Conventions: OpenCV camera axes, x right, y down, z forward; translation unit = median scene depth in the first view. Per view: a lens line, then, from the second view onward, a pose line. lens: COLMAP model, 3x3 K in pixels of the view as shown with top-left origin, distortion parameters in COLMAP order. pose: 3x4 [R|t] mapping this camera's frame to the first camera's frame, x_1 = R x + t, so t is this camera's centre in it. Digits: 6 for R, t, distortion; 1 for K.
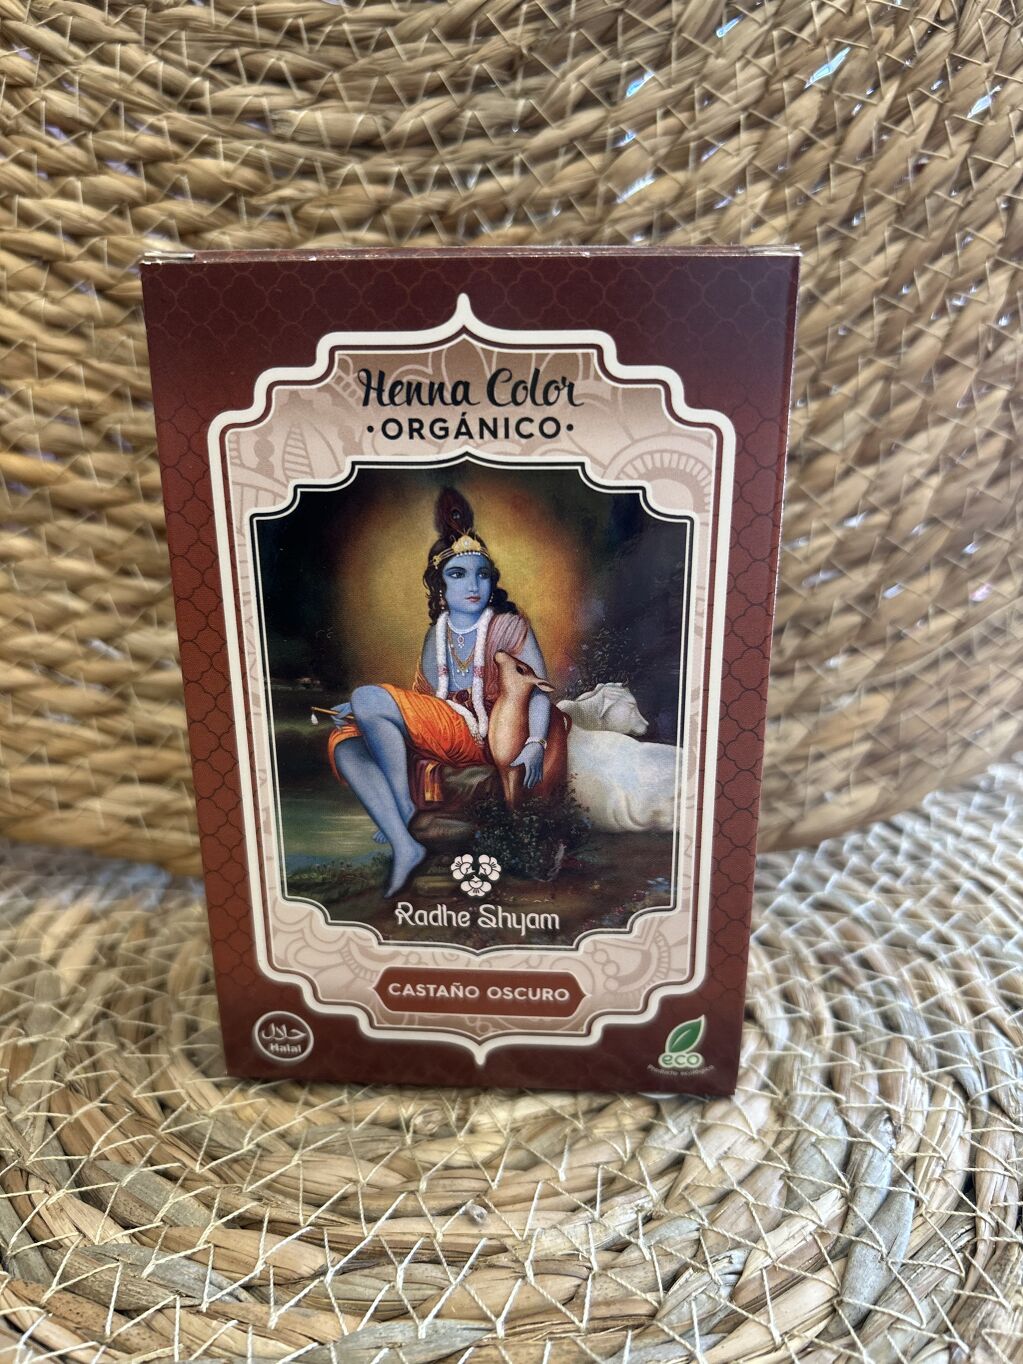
lens RADIAL K [[1026.6, 0, 525.4], [0, 1026.6, 685.3], [0, 0, 1]] dist [0.000252, -0.001970]
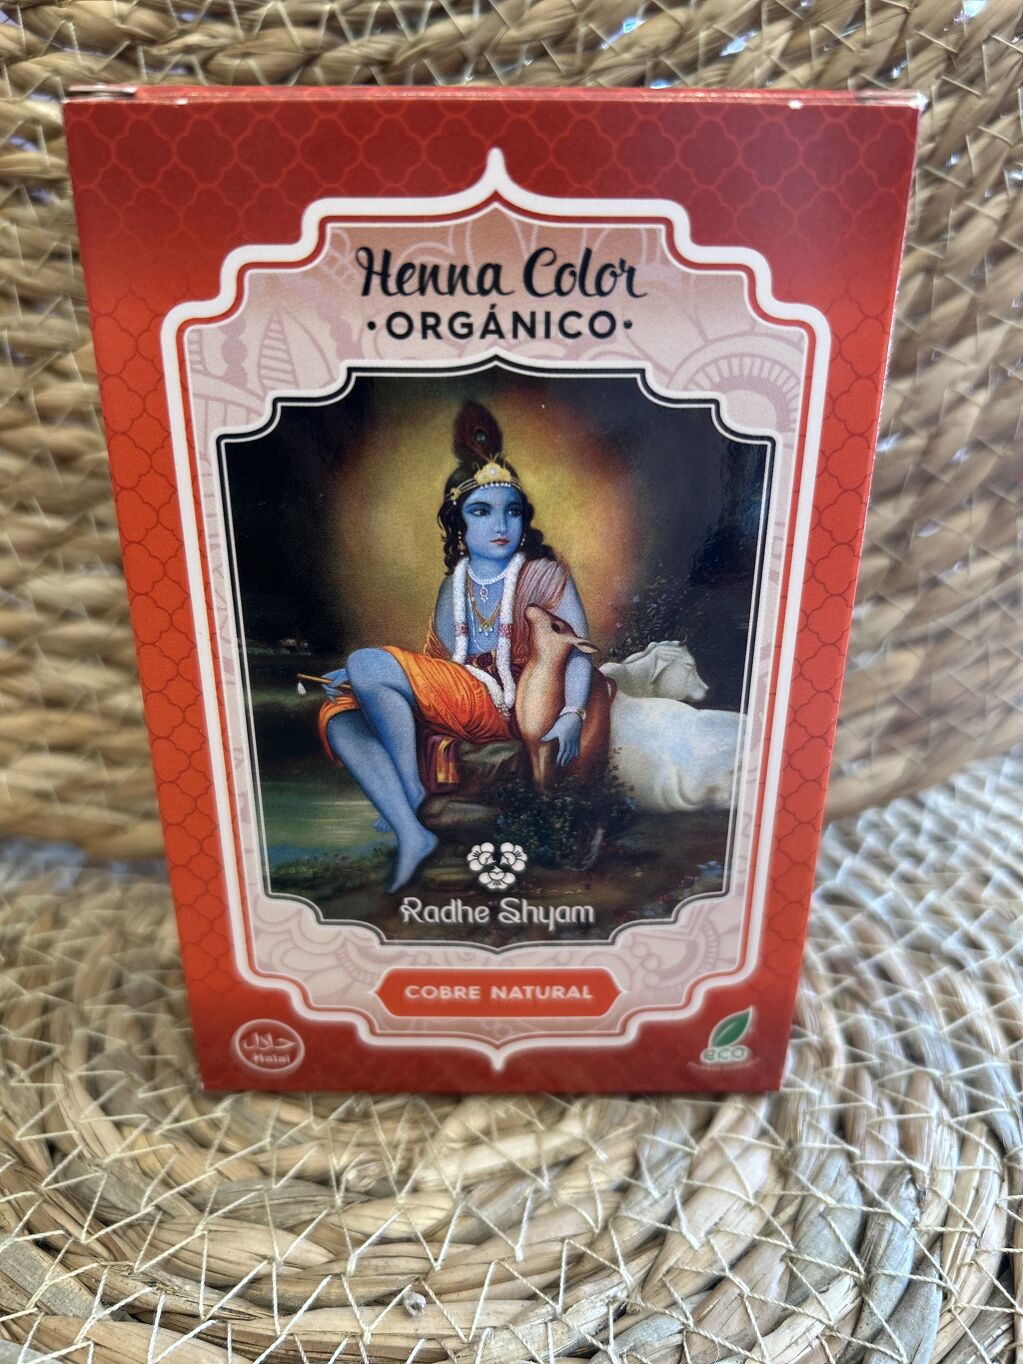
lens RADIAL K [[1034.5, 0, 508.5], [0, 1034.5, 678.9], [0, 0, 1]] dist [-0.034794, 0.002054]
pose [[0.999934, 0.002044, -0.011346, 0.032811], [-0.001109, 0.996645, 0.081836, -0.050112], [0.011475, -0.081818, 0.996581, 0.192613]]
